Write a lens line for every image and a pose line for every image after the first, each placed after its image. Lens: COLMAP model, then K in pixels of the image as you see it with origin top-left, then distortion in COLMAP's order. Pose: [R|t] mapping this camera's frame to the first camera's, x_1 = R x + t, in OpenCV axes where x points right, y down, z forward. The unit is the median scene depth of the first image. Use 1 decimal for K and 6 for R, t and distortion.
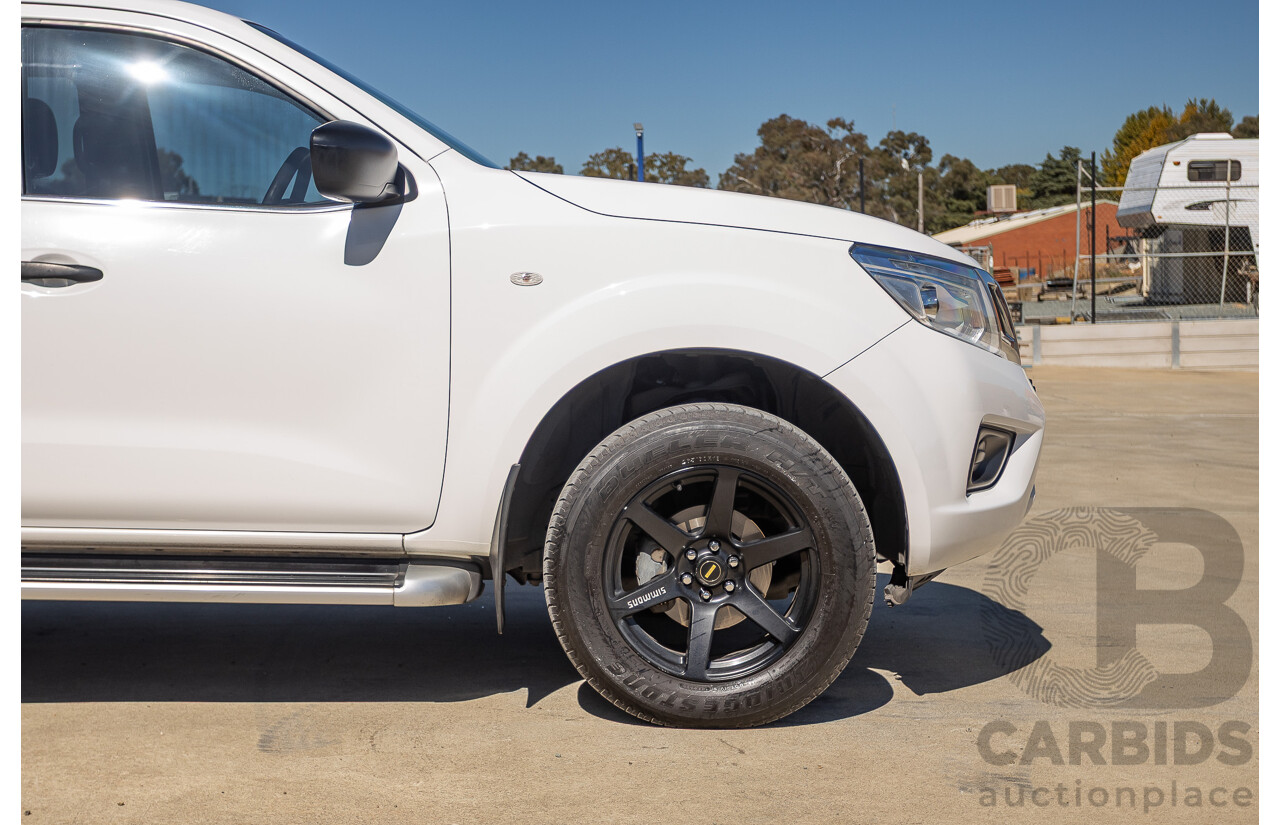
lens RADIAL K [[2262.1, 0, 611.1], [0, 2262.1, 413.1], [0, 0, 1]] dist [-0.022736, 0.009248]
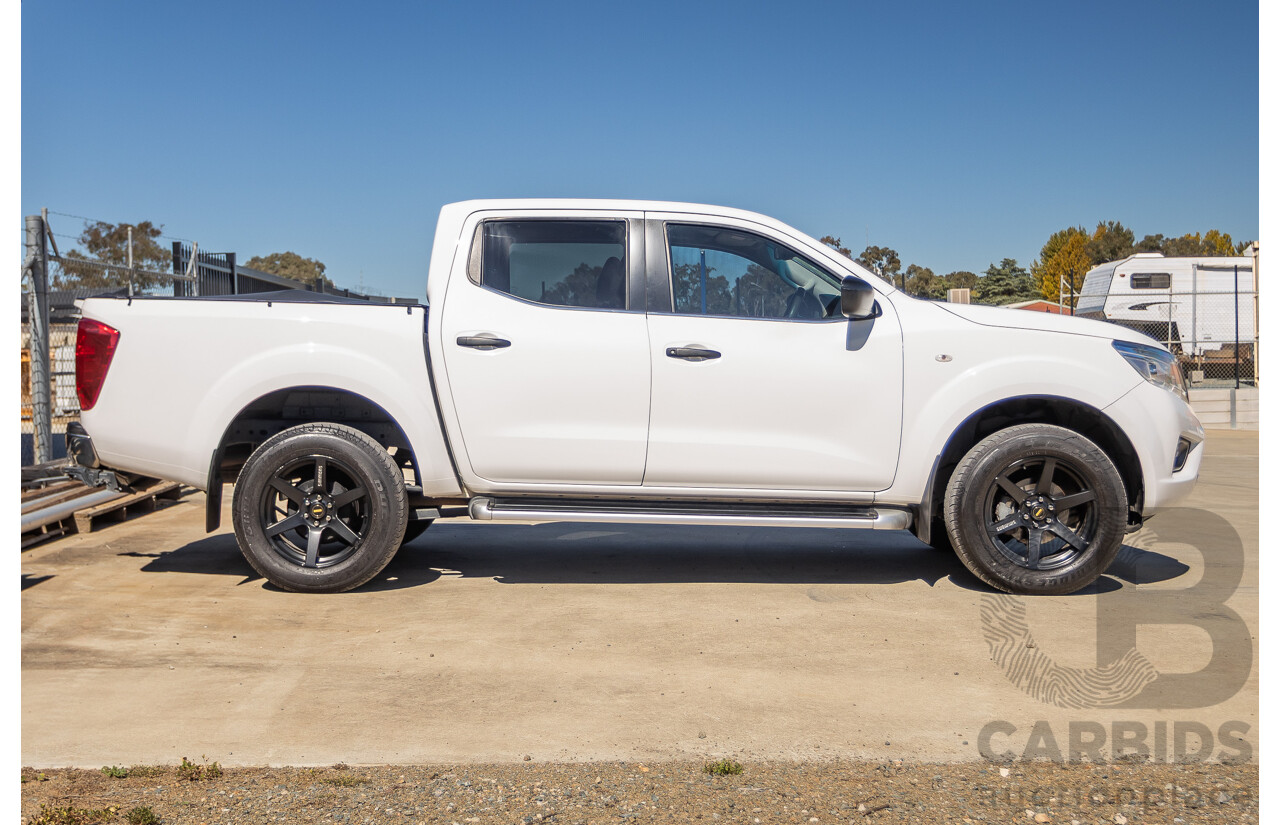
lens RADIAL K [[1732.8, 0, 586.1], [0, 1732.8, 410.8], [0, 0, 1]] dist [0.005714, -0.012134]
pose [[0.999213, 0.004283, -0.039443, -0.277810], [-0.005453, 0.999547, -0.029592, 0.029816], [0.039298, 0.029784, 0.998784, -0.466860]]
